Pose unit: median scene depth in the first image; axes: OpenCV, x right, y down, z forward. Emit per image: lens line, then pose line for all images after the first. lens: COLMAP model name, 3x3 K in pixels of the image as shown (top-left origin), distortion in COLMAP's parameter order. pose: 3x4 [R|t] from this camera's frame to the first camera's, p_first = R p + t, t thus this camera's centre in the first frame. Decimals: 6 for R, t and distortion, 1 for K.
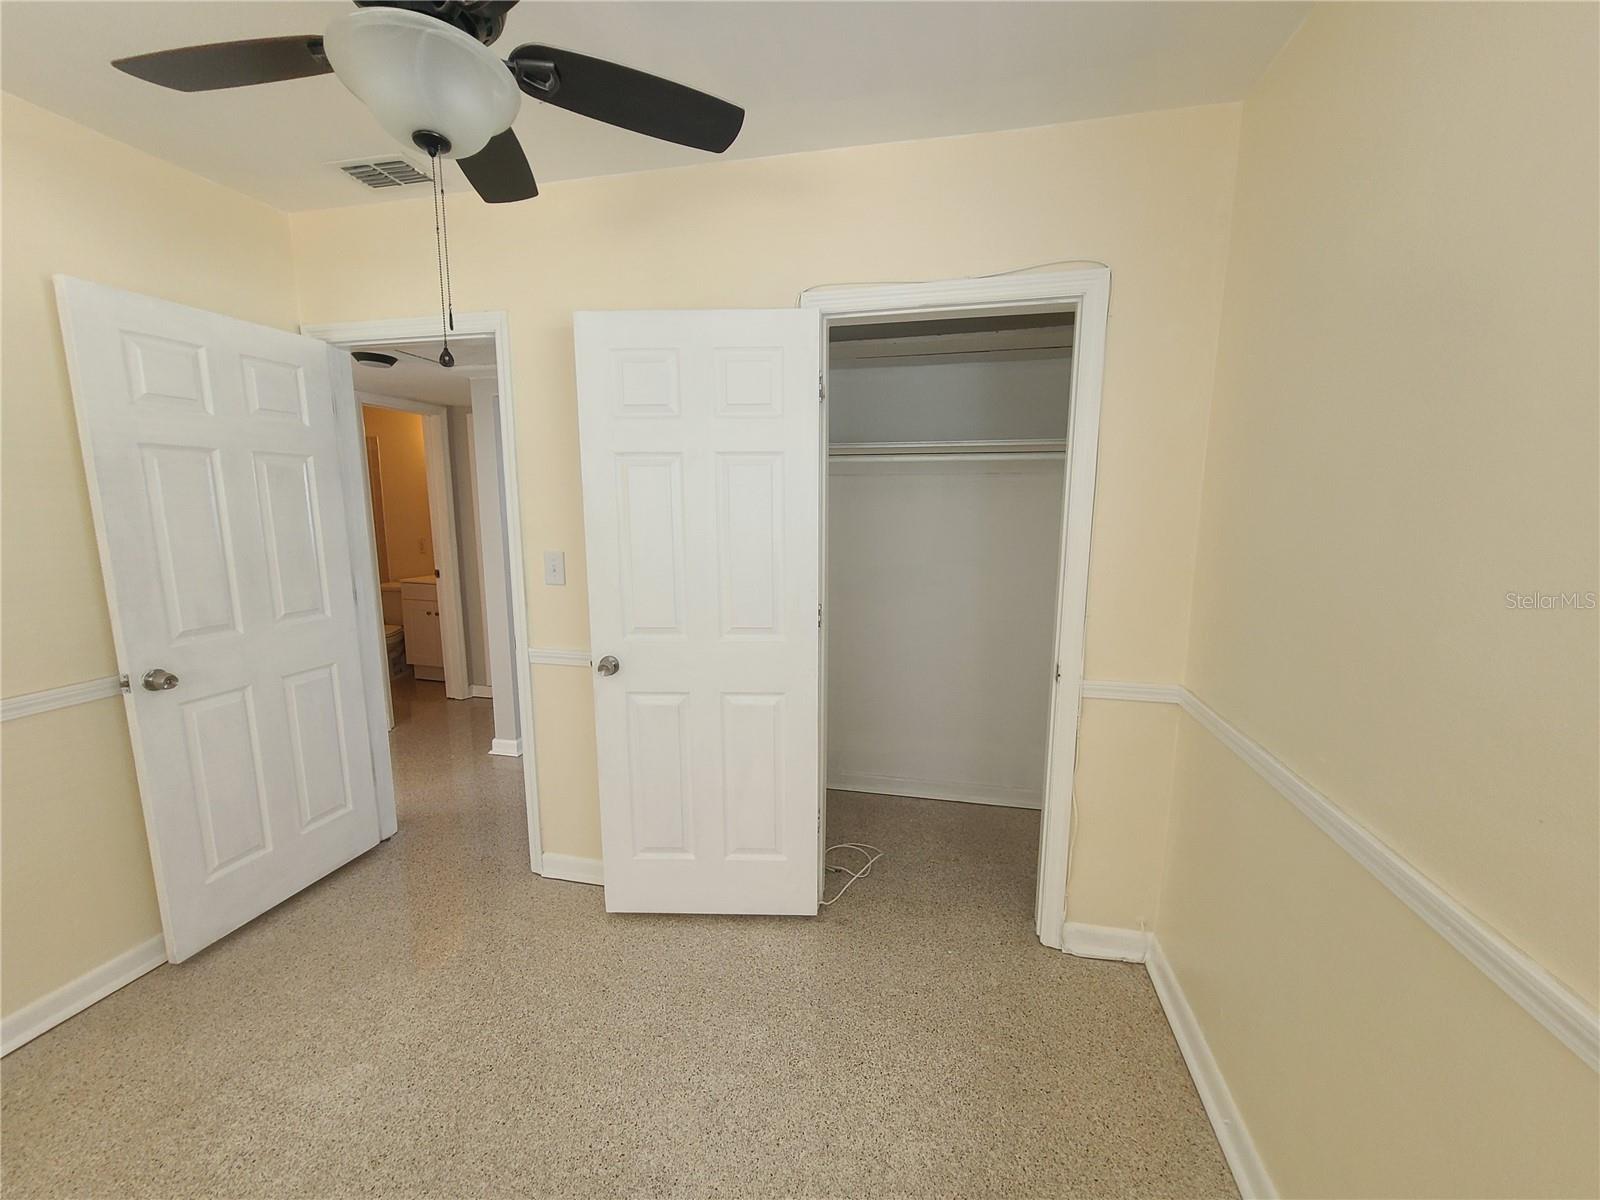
lens RADIAL K [[655.1, 0, 799.8], [0, 655.1, 611.3], [0, 0, 1]] dist [-0.000215, -0.000231]
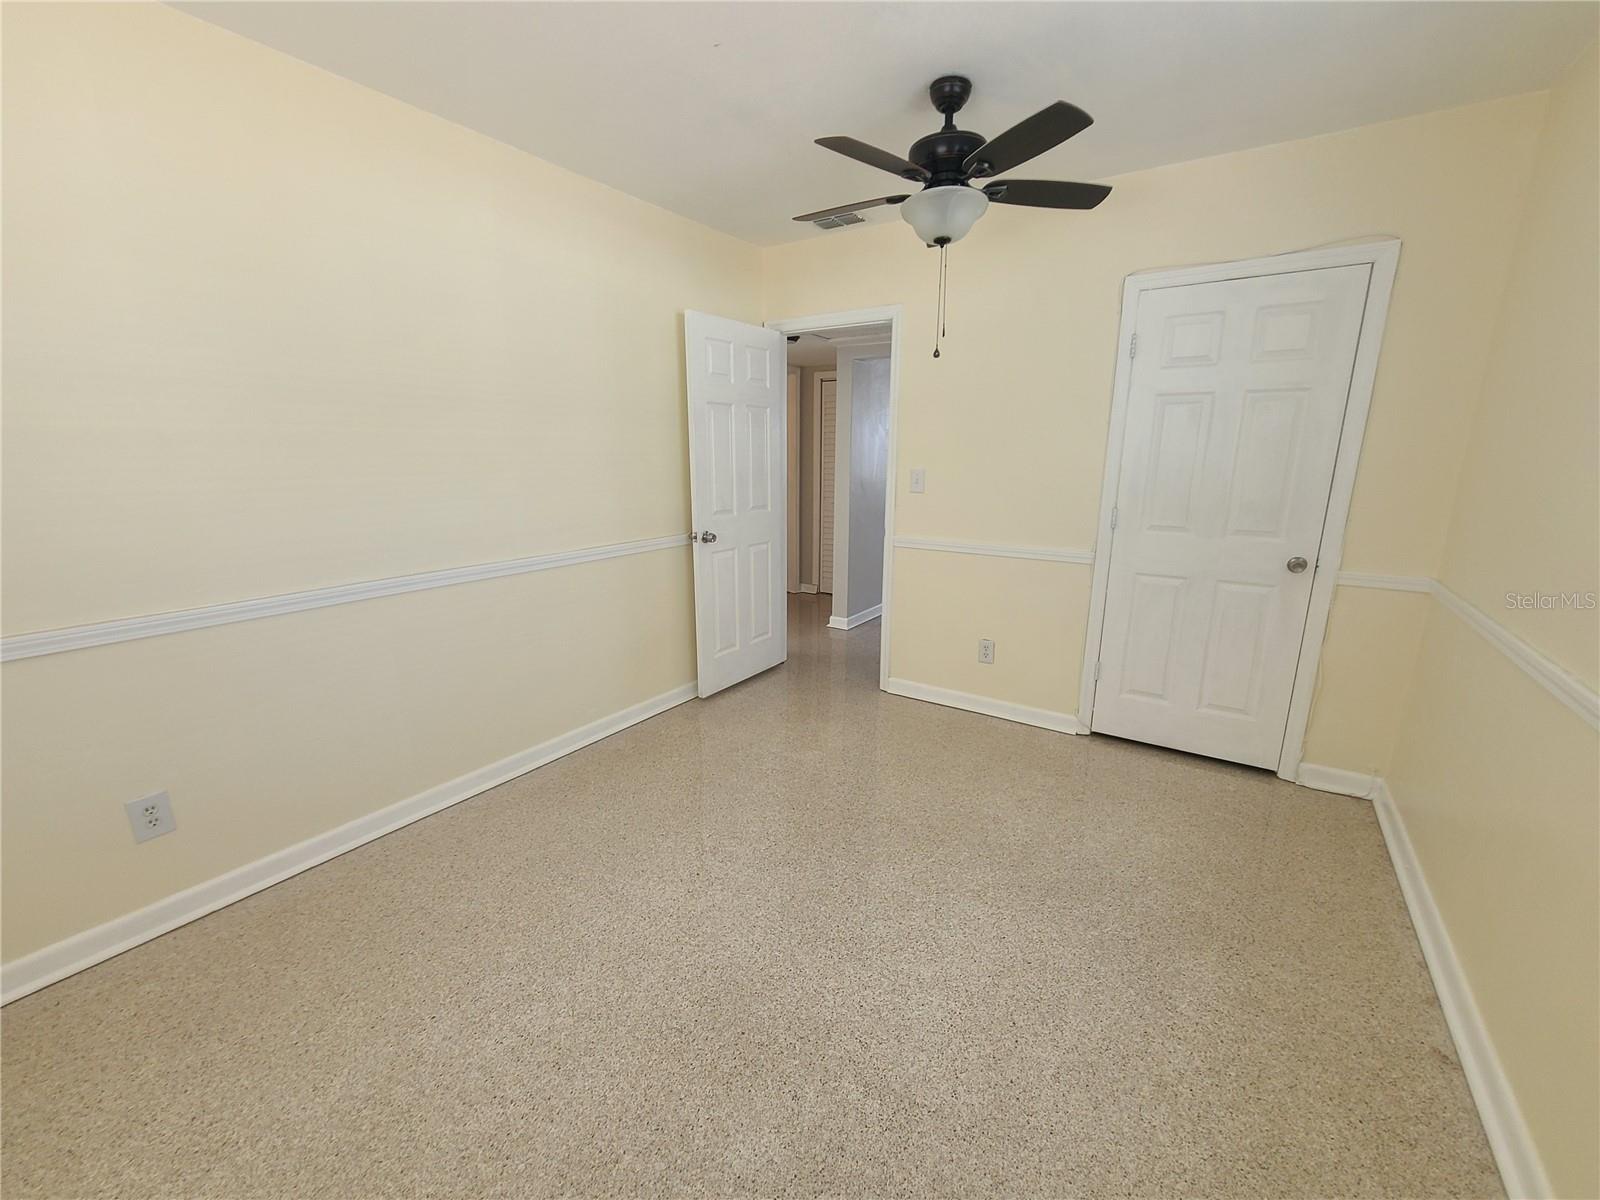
lens RADIAL K [[655.1, 0, 799.8], [0, 655.1, 611.3], [0, 0, 1]] dist [-0.000215, -0.000231]
pose [[0.933689, 0.083372, -0.348244, -0.090766], [-0.056035, 0.994555, 0.087866, 0.120050], [0.353674, -0.062526, 0.933277, -0.526592]]
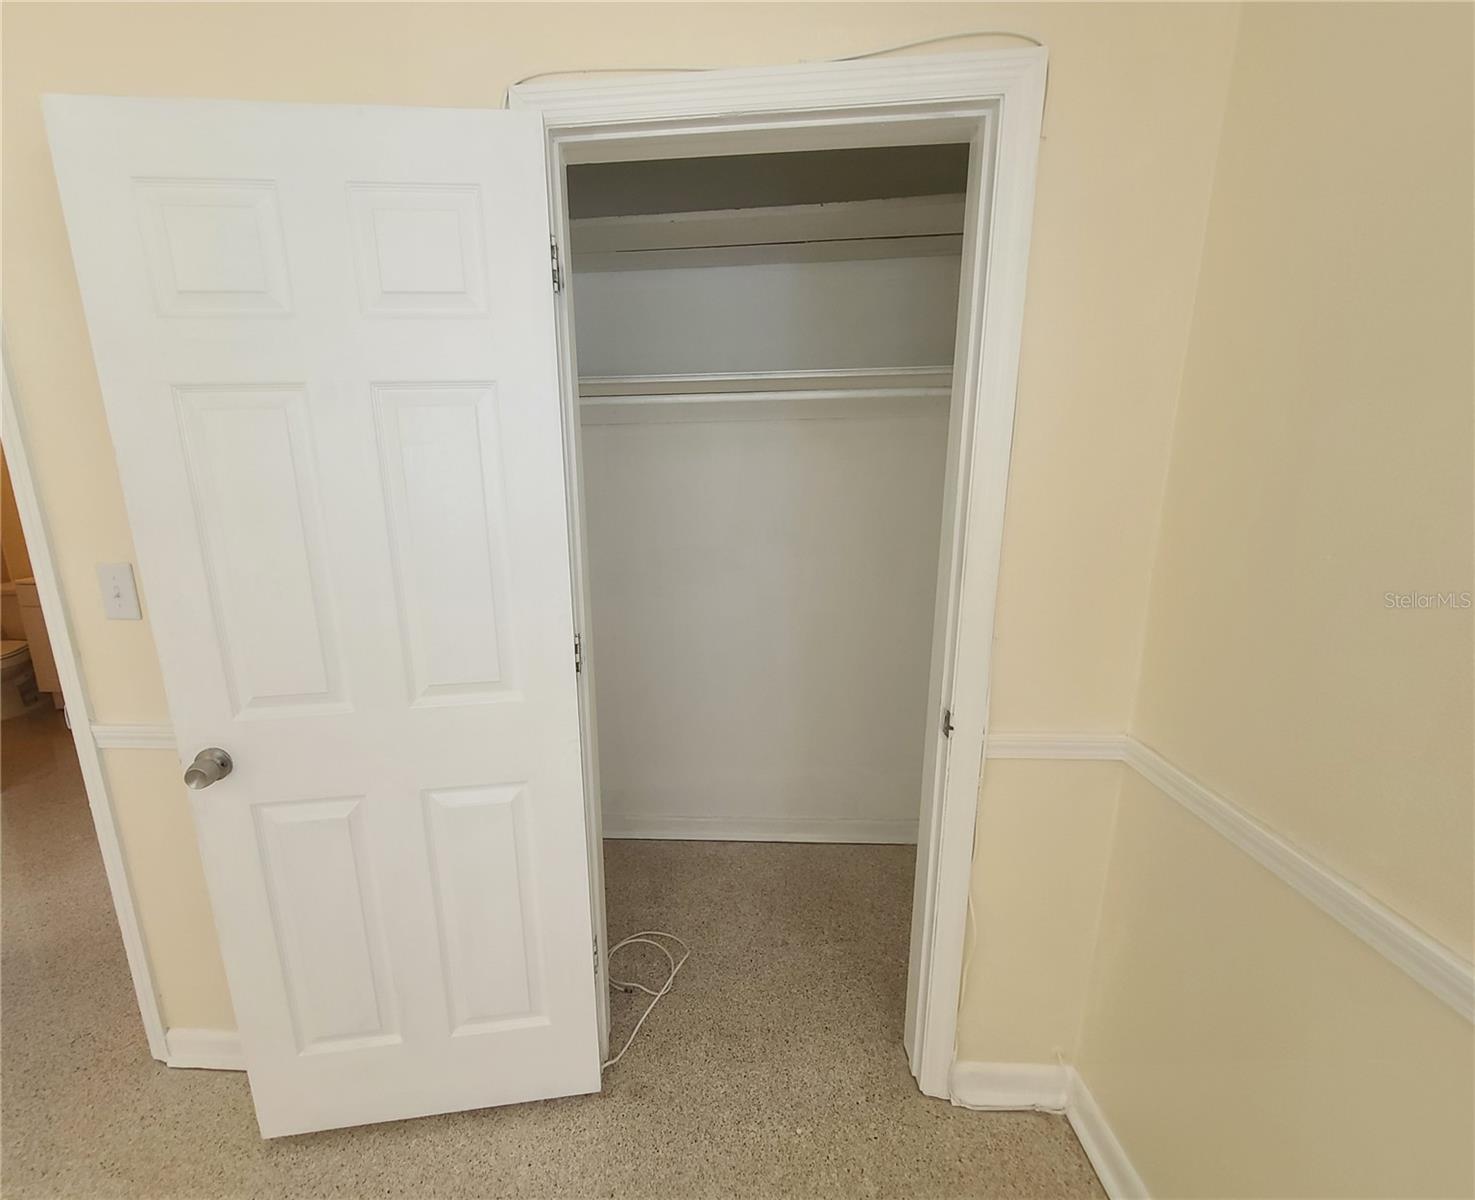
lens RADIAL K [[619.0, 0, 672.0], [0, 619.0, 600.8], [0, 0, 1]] dist [-0.000746, -0.000216]
pose [[0.987330, -0.056551, 0.148263, 0.034282], [0.046956, 0.996618, 0.067437, -0.078111], [-0.151575, -0.059621, 0.986646, 0.413577]]
